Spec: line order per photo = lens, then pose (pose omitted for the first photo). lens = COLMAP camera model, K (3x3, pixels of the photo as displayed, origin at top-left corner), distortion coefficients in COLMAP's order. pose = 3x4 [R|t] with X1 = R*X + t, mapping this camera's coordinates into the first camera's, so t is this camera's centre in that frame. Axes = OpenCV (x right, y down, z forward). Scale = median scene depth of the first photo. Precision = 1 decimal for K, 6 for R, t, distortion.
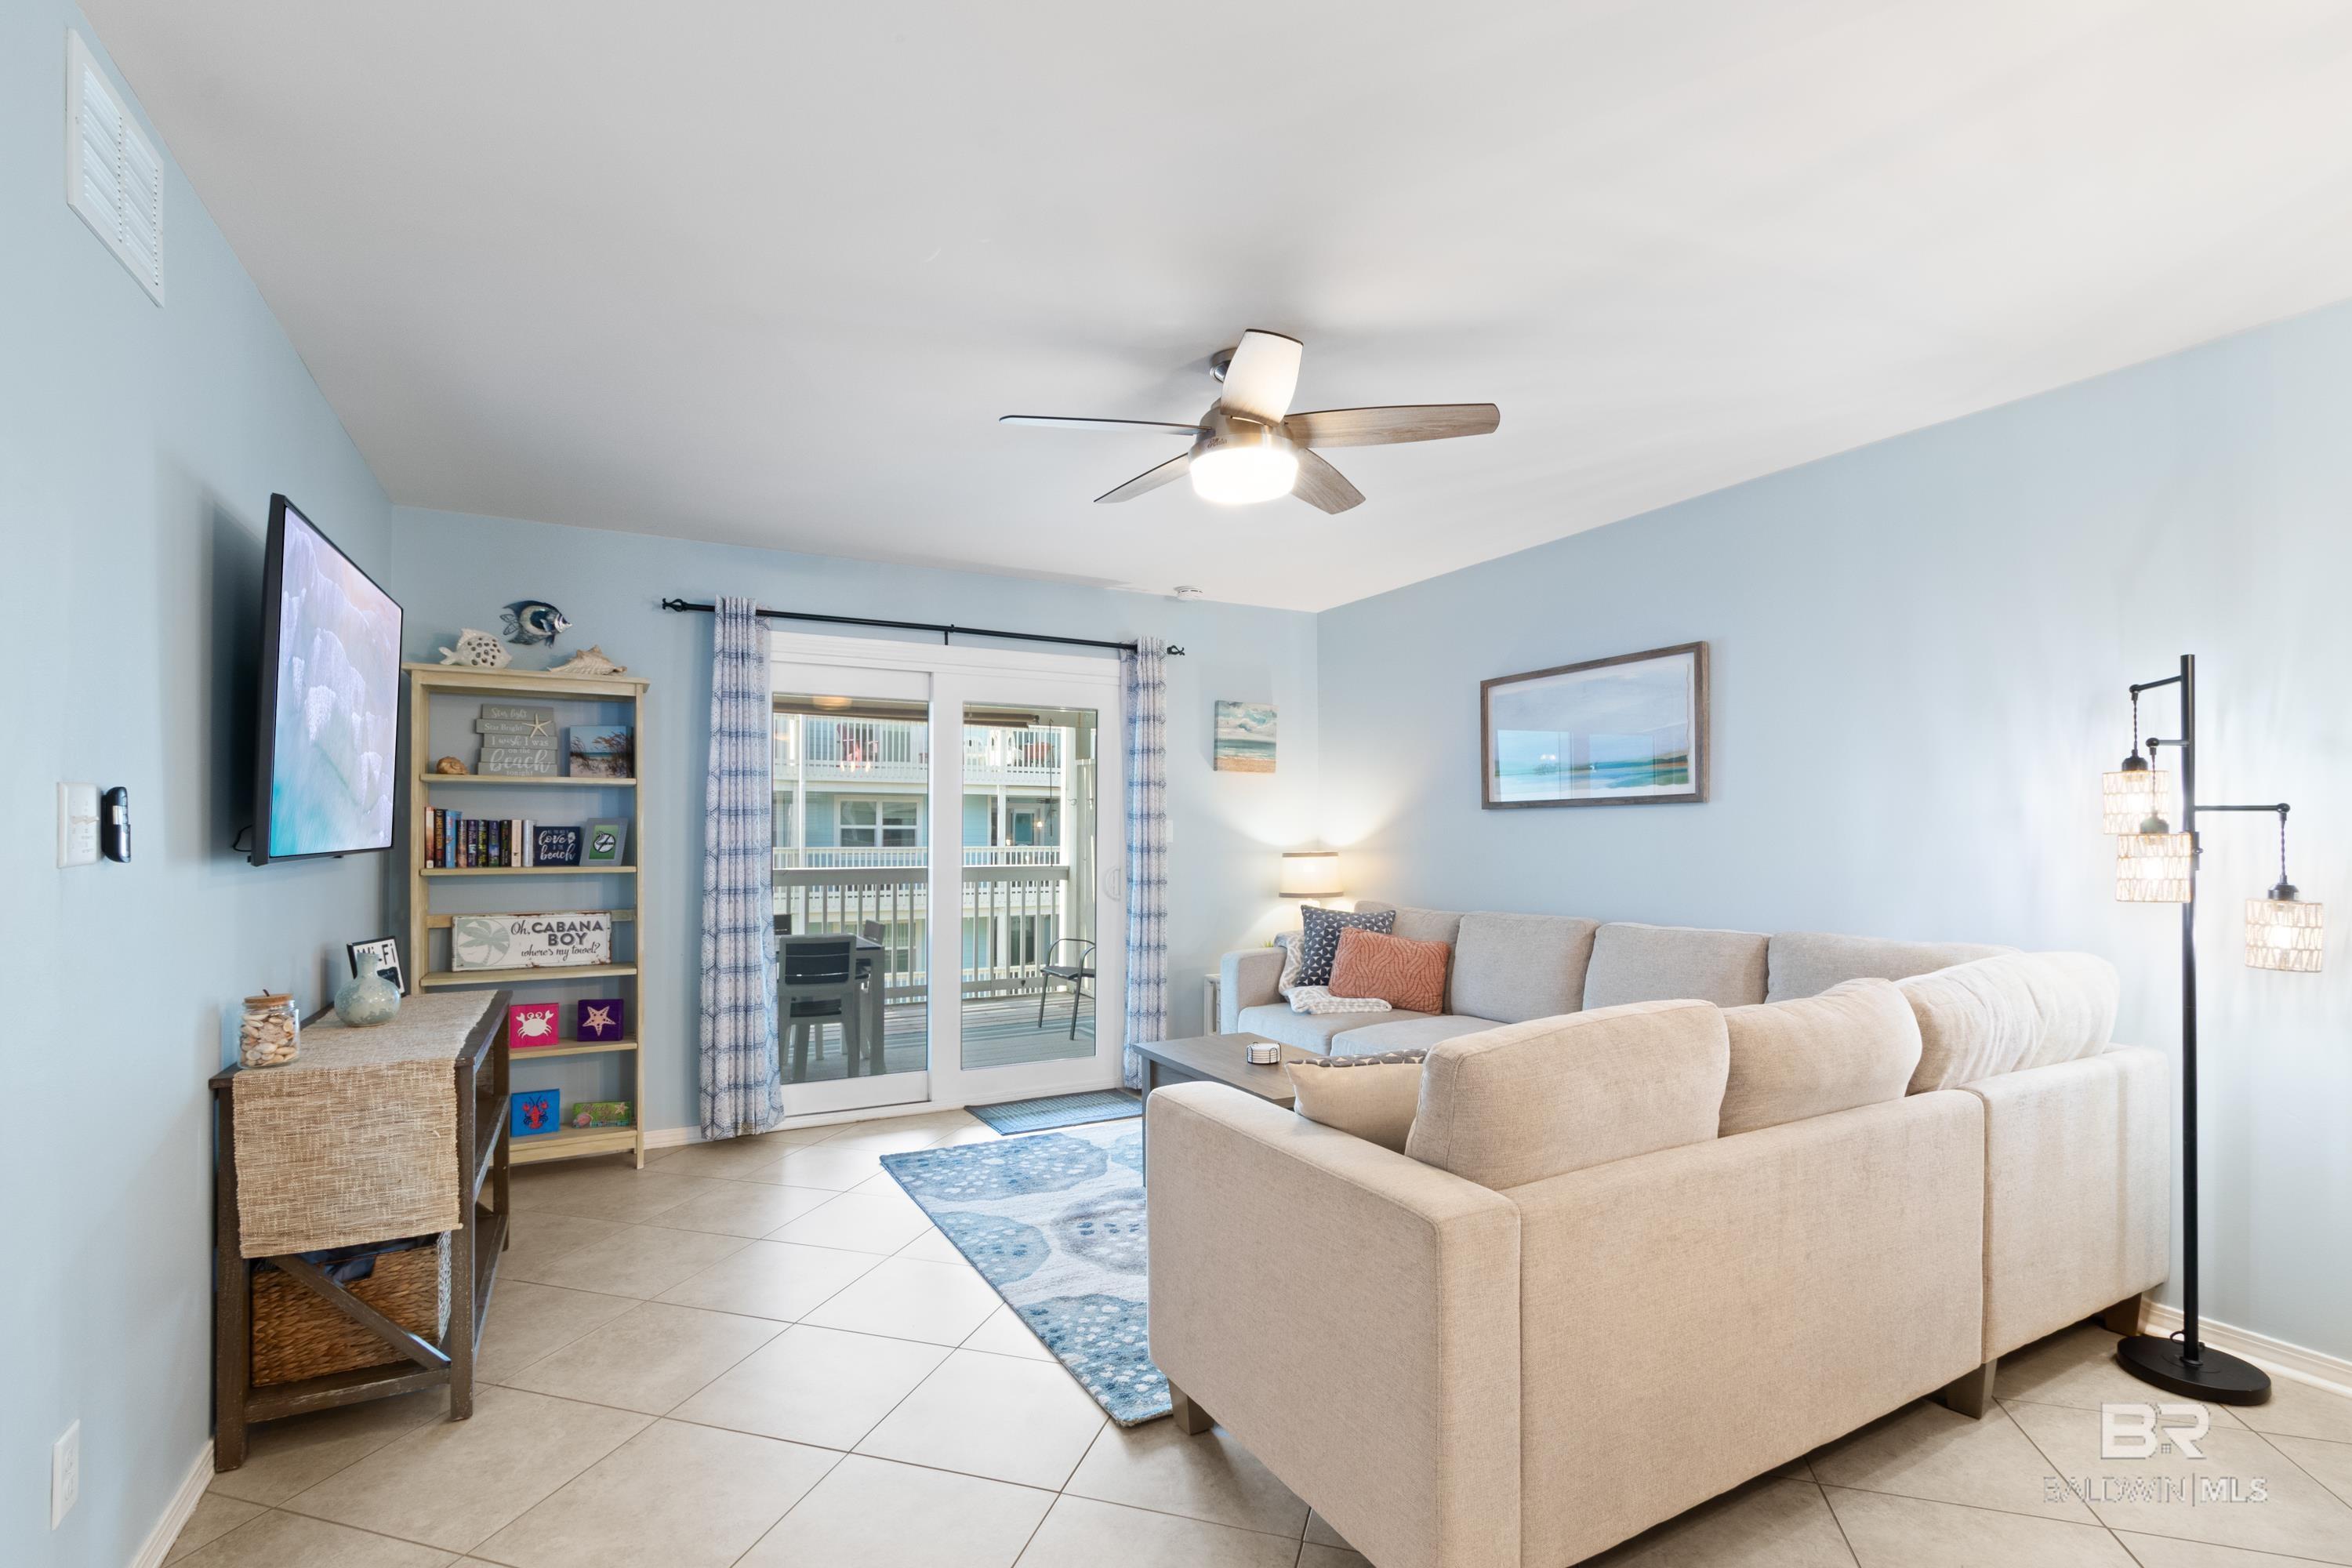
lens RADIAL K [[1094.5, 0, 1175.4], [0, 1094.5, 830.3], [0, 0, 1]] dist [0.000670, -0.000427]
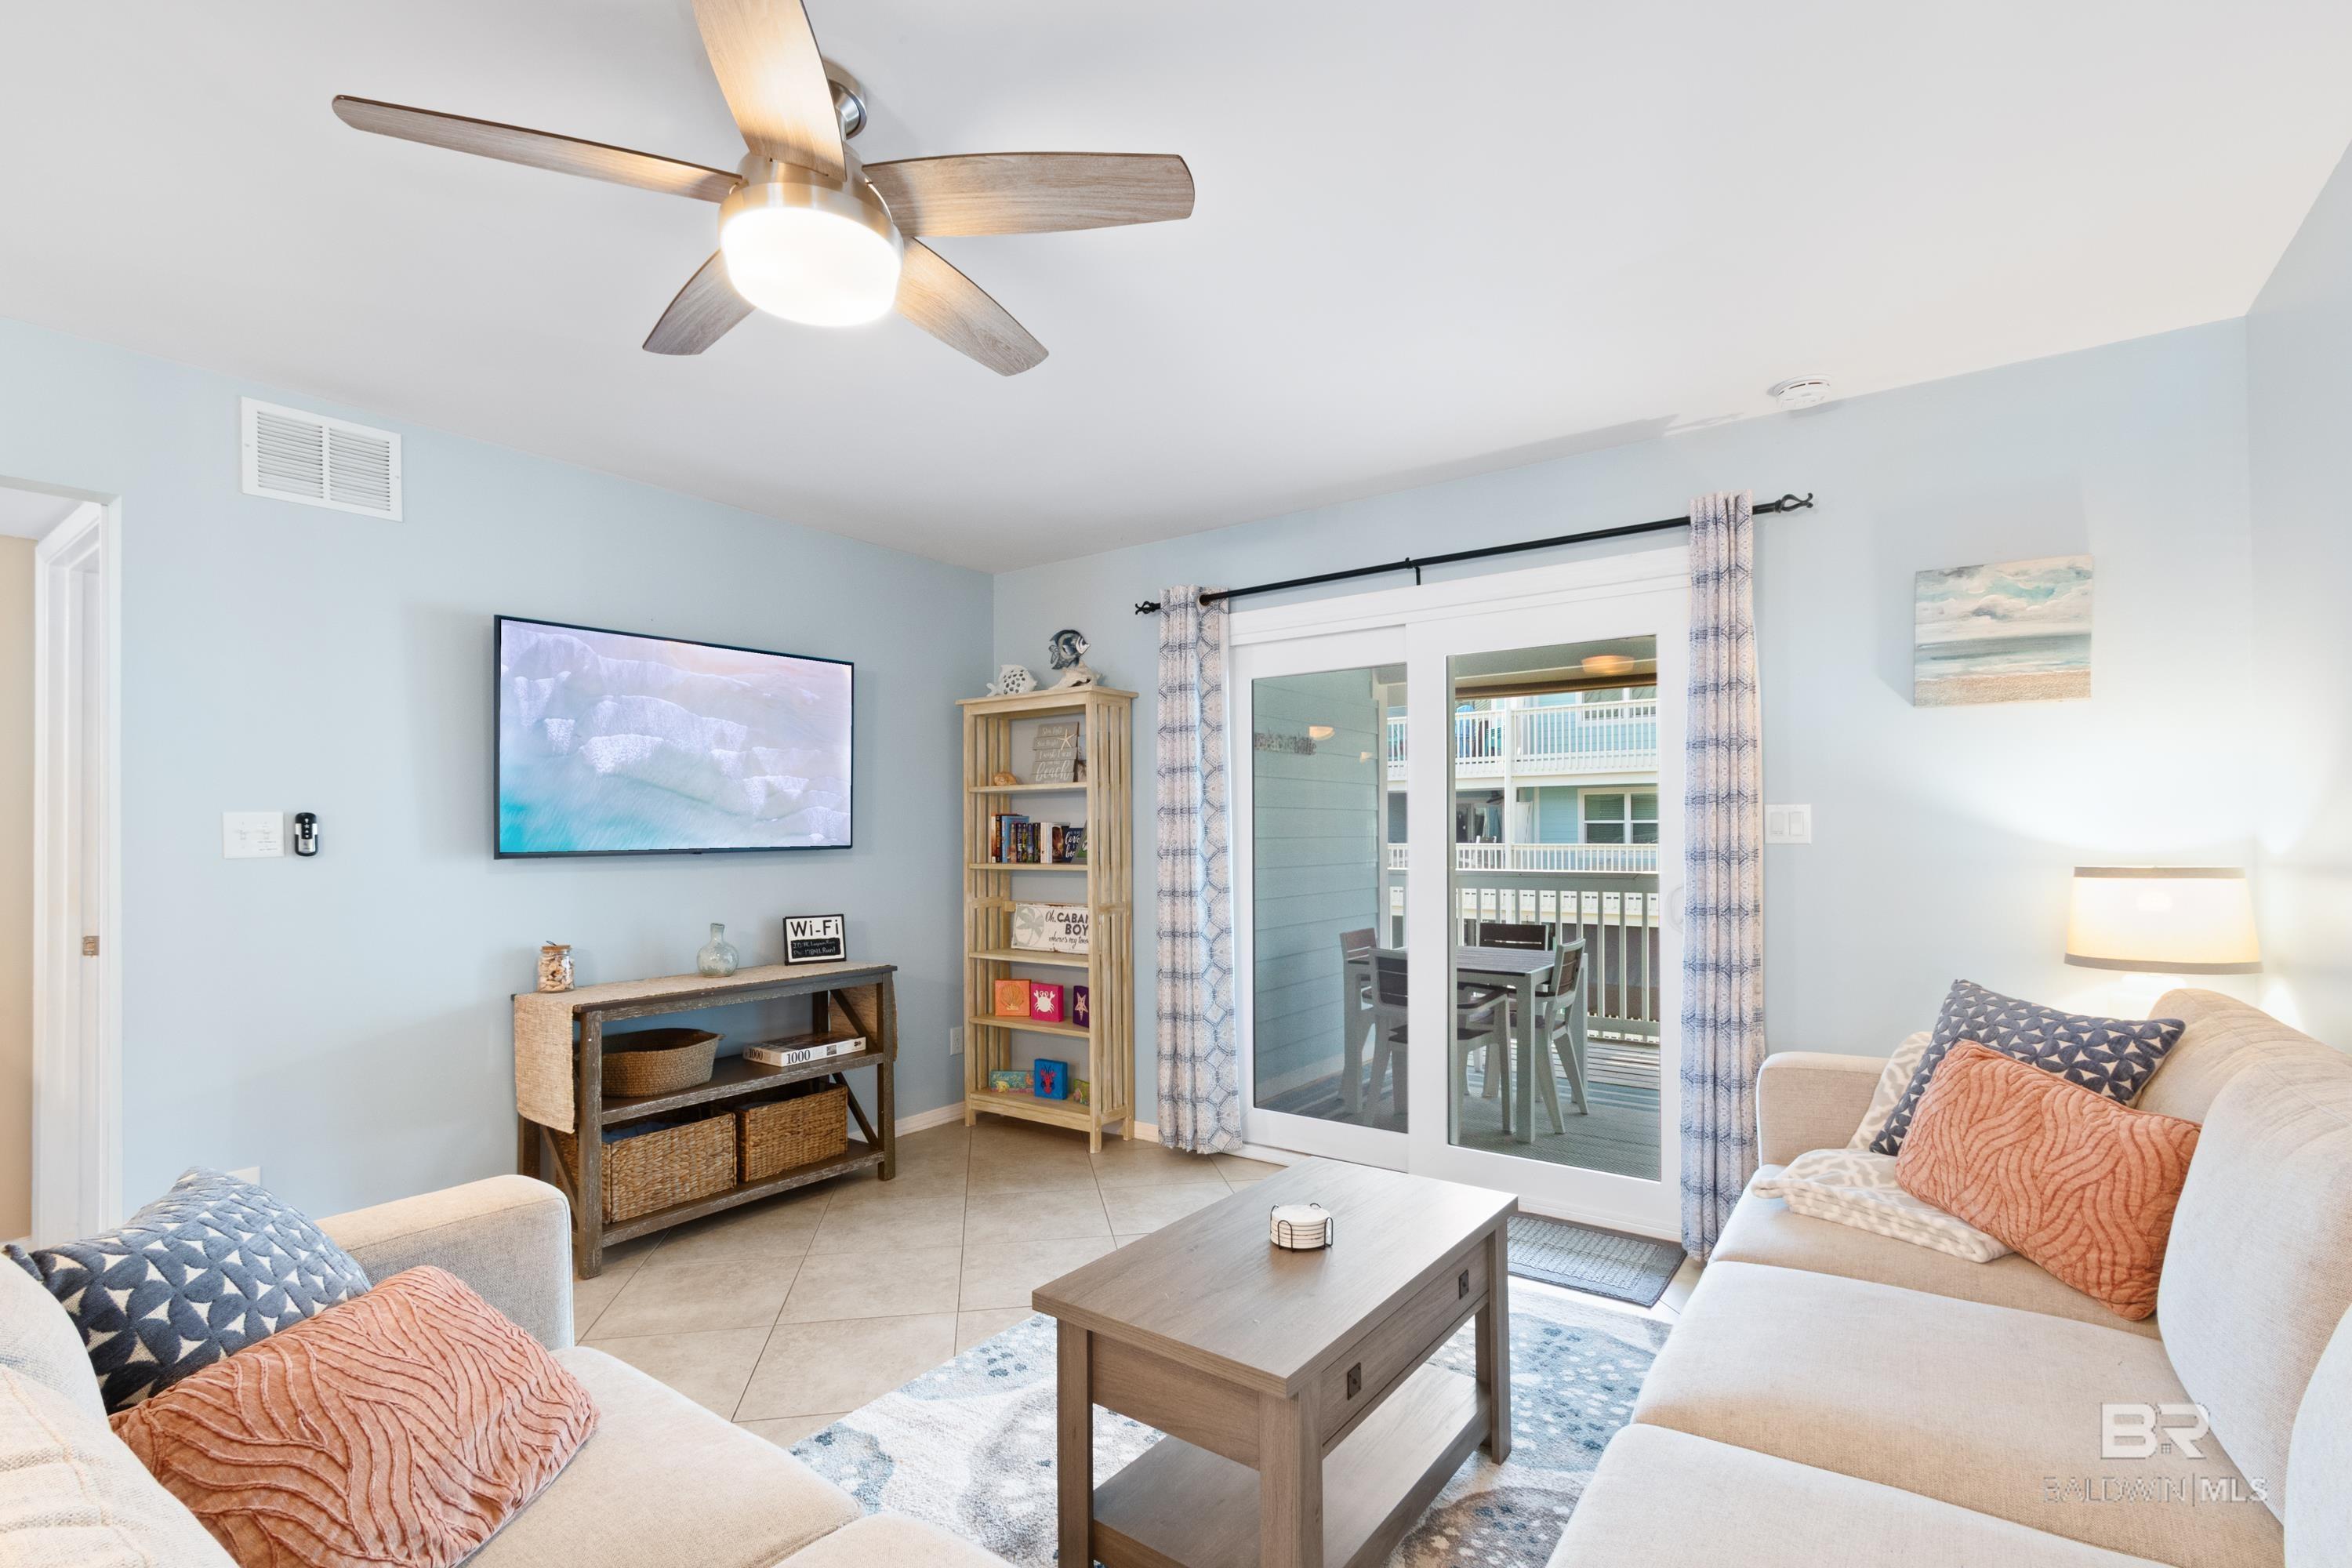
lens RADIAL K [[1094.5, 0, 1175.4], [0, 1094.5, 830.3], [0, 0, 1]] dist [0.000670, -0.000427]
pose [[0.425867, -0.003560, -0.904779, 0.492685], [0.014947, 0.999883, 0.003101, -0.002927], [0.904662, -0.014844, 0.425871, 0.621276]]
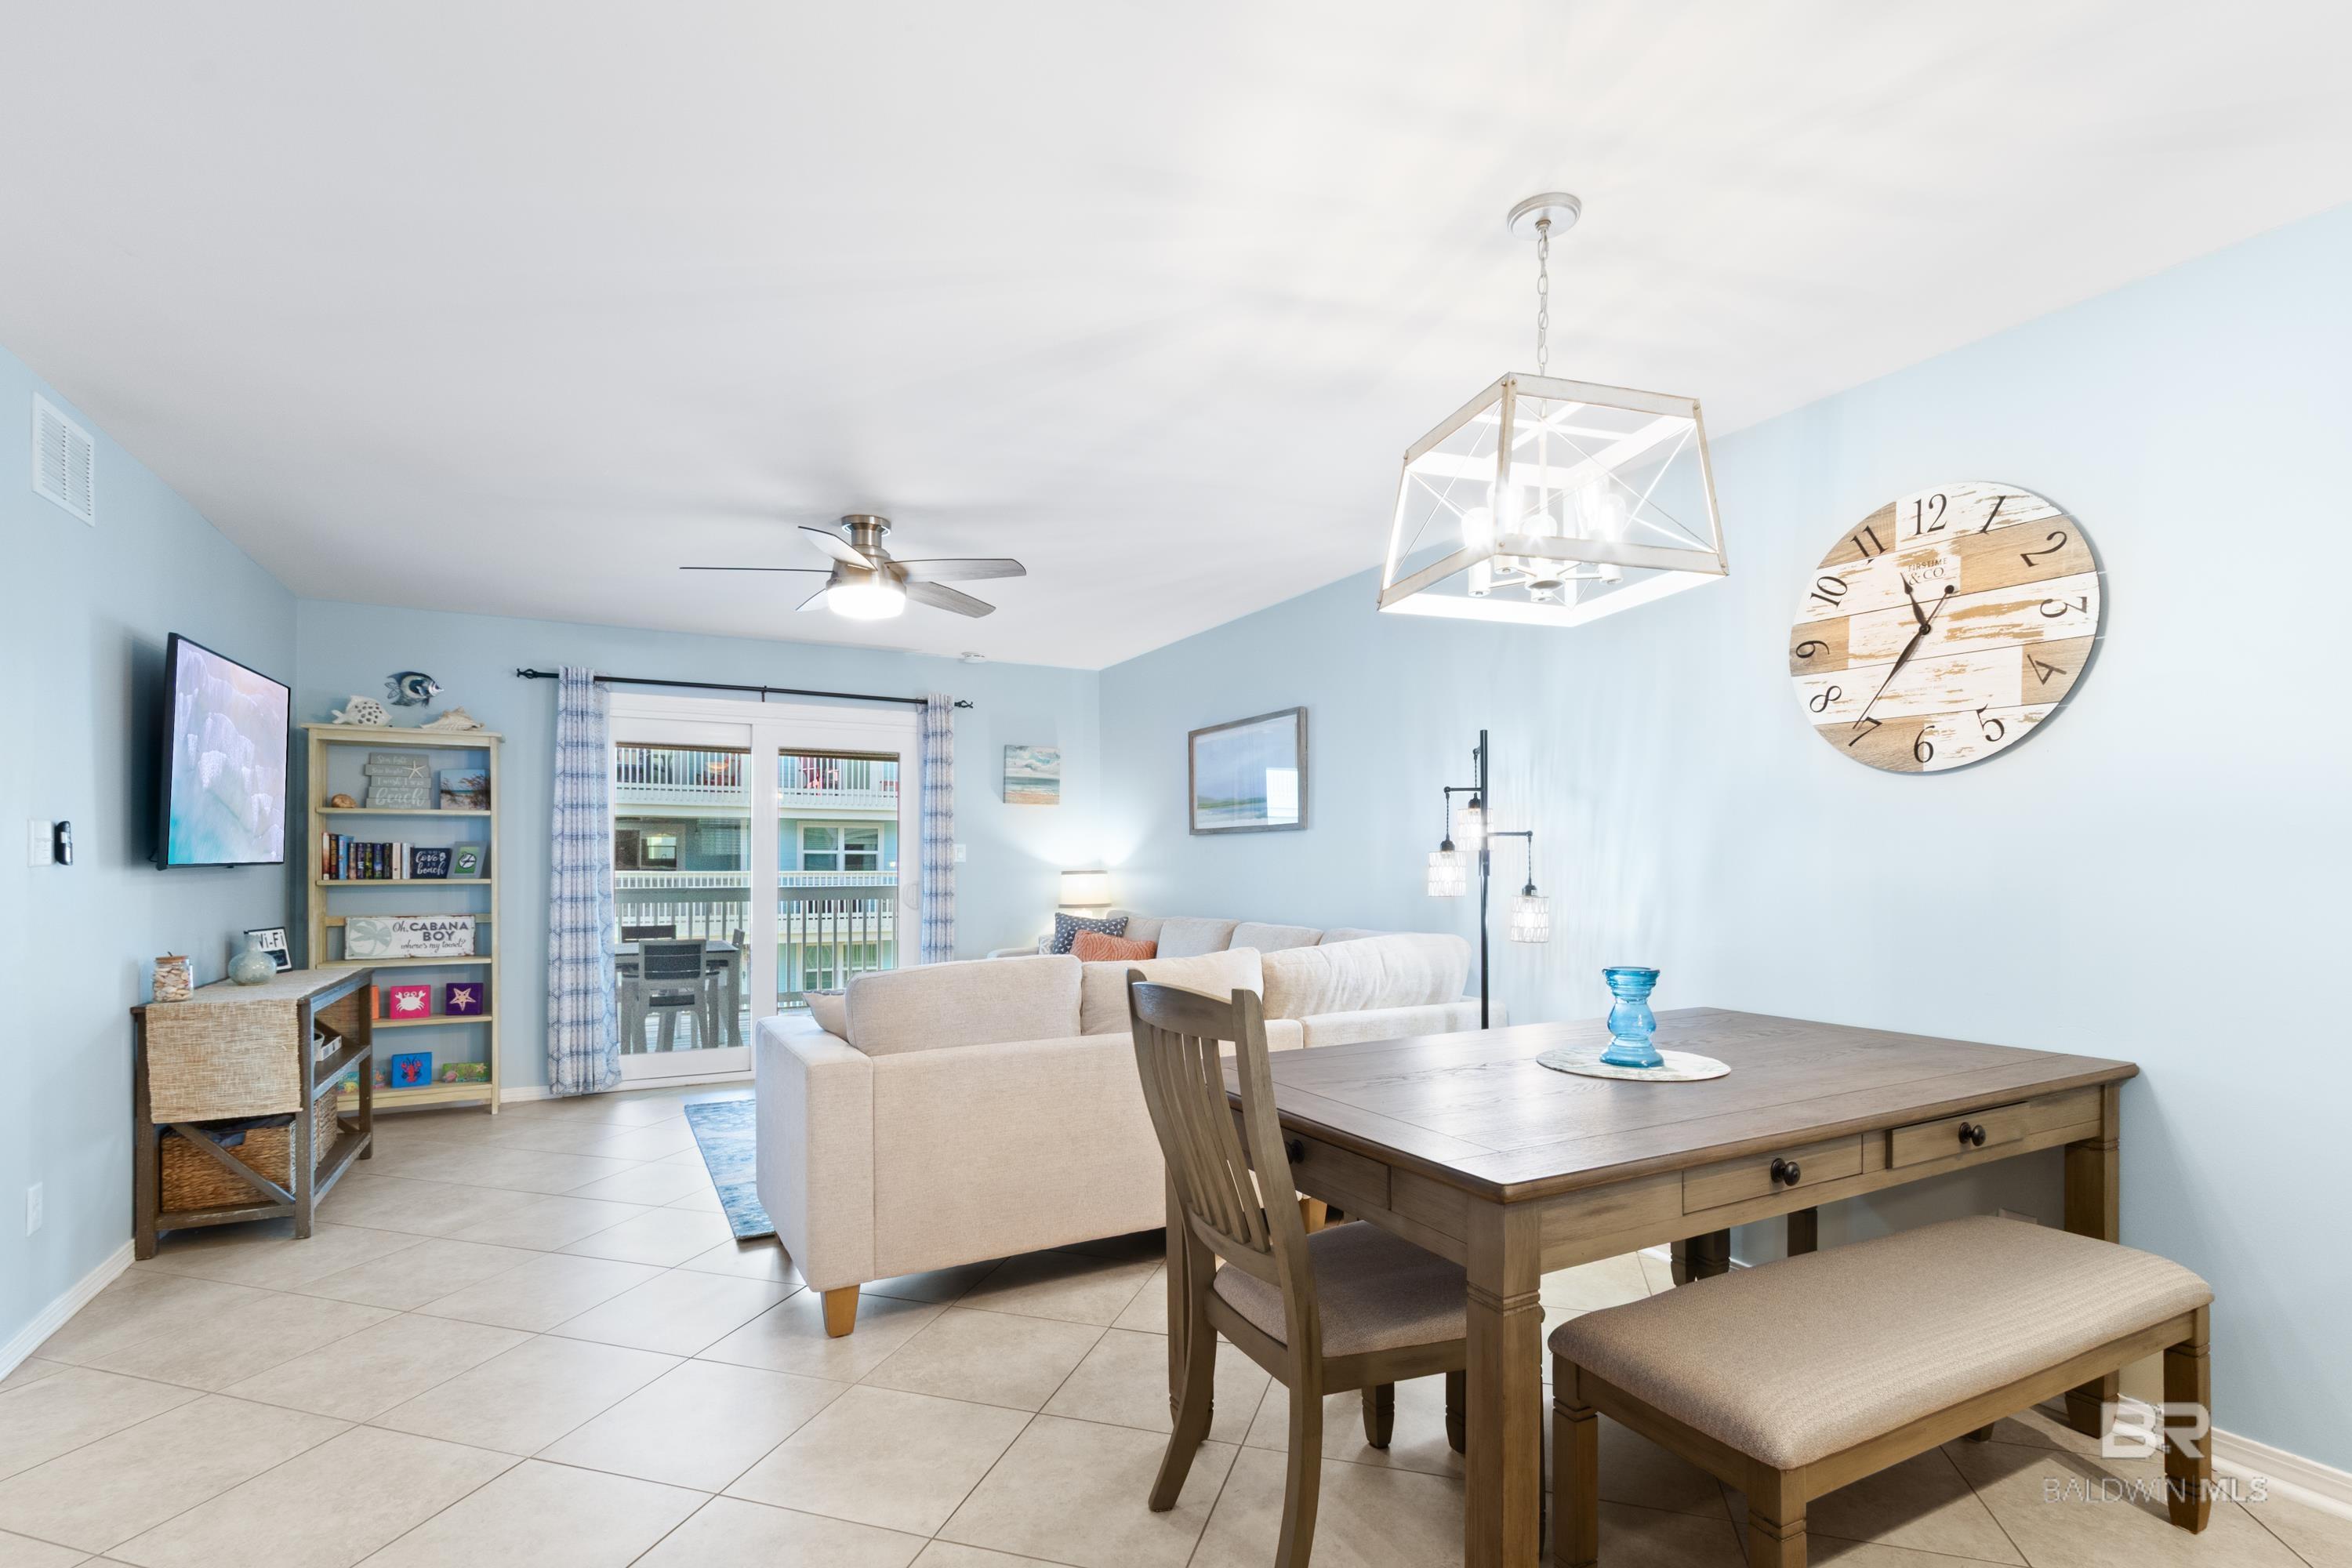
lens RADIAL K [[1096.7, 0, 1179.9], [0, 1096.7, 861.1], [0, 0, 1]] dist [0.000440, -0.000362]
pose [[0.999990, 0.000167, 0.004510, 0.307520], [-0.000187, 0.999991, 0.004298, 0.006107], [-0.004510, -0.004299, 0.999981, -0.288747]]
